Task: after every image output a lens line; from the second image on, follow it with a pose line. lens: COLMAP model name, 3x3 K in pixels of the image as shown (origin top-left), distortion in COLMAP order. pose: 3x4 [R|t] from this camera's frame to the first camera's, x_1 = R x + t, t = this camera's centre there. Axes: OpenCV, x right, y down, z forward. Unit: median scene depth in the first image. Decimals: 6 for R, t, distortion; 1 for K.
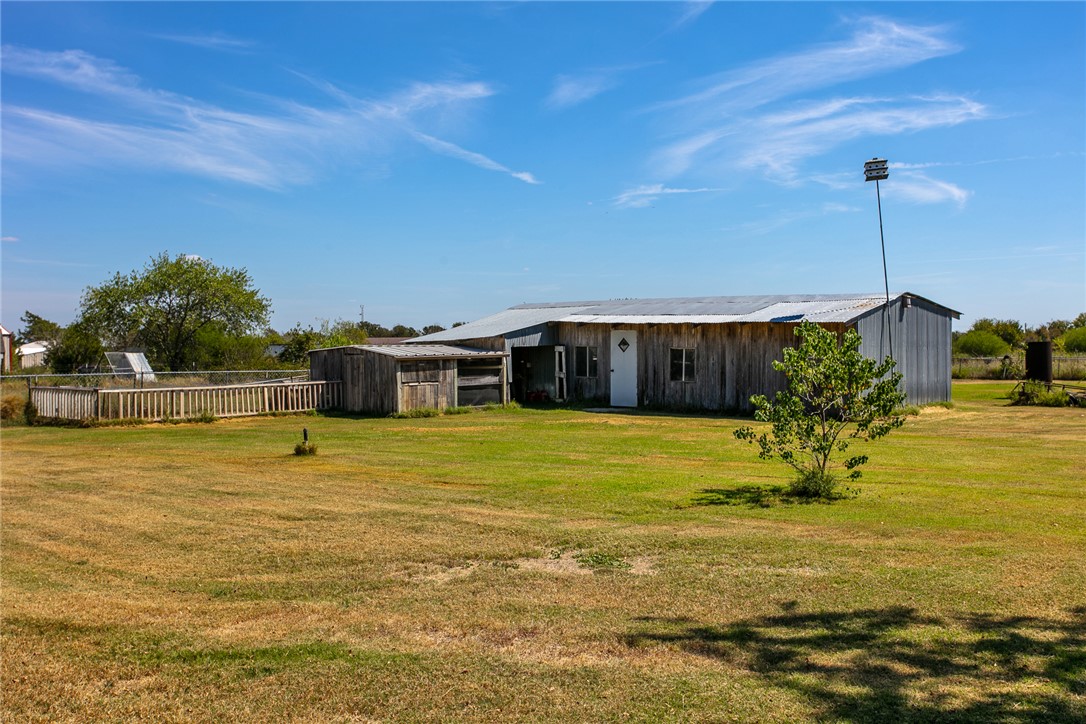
lens RADIAL K [[1106.4, 0, 538.5], [0, 1106.4, 358.5], [0, 0, 1]] dist [0.001991, 0.000000]
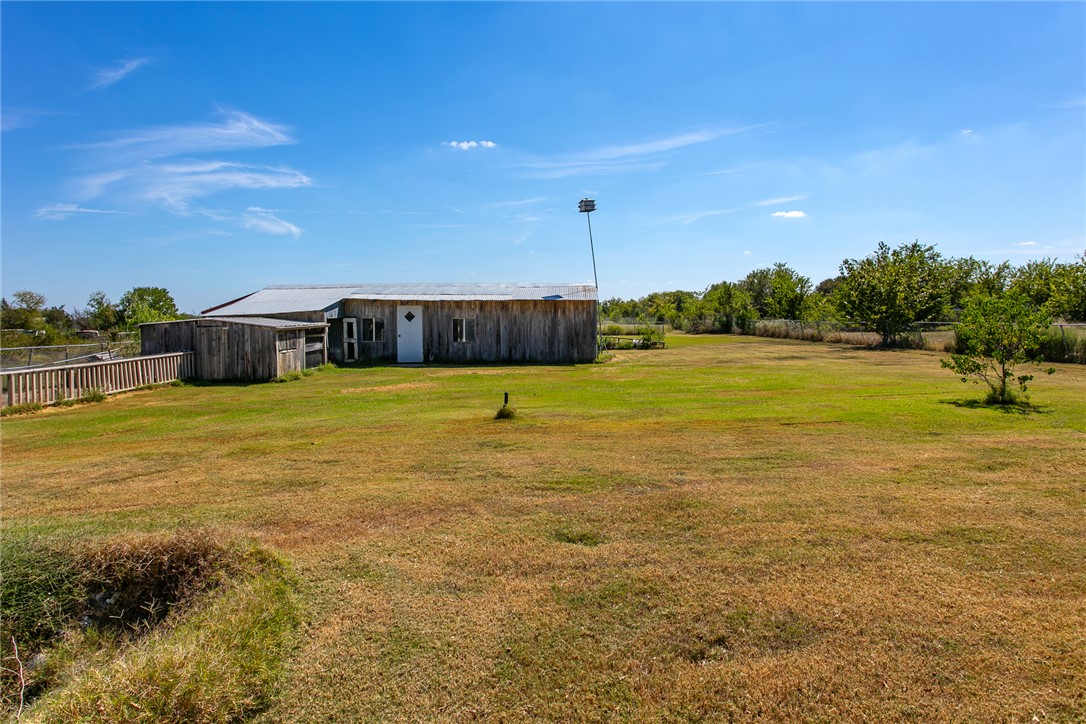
lens RADIAL K [[660.8, 0, 548.7], [0, 660.8, 336.0], [0, 0, 1]] dist [0.004054, -0.000182]
pose [[0.740995, -0.025461, 0.671028, -0.322658], [0.018218, 0.999675, 0.017813, 0.000118], [-0.671263, -0.000974, 0.741218, 0.276535]]
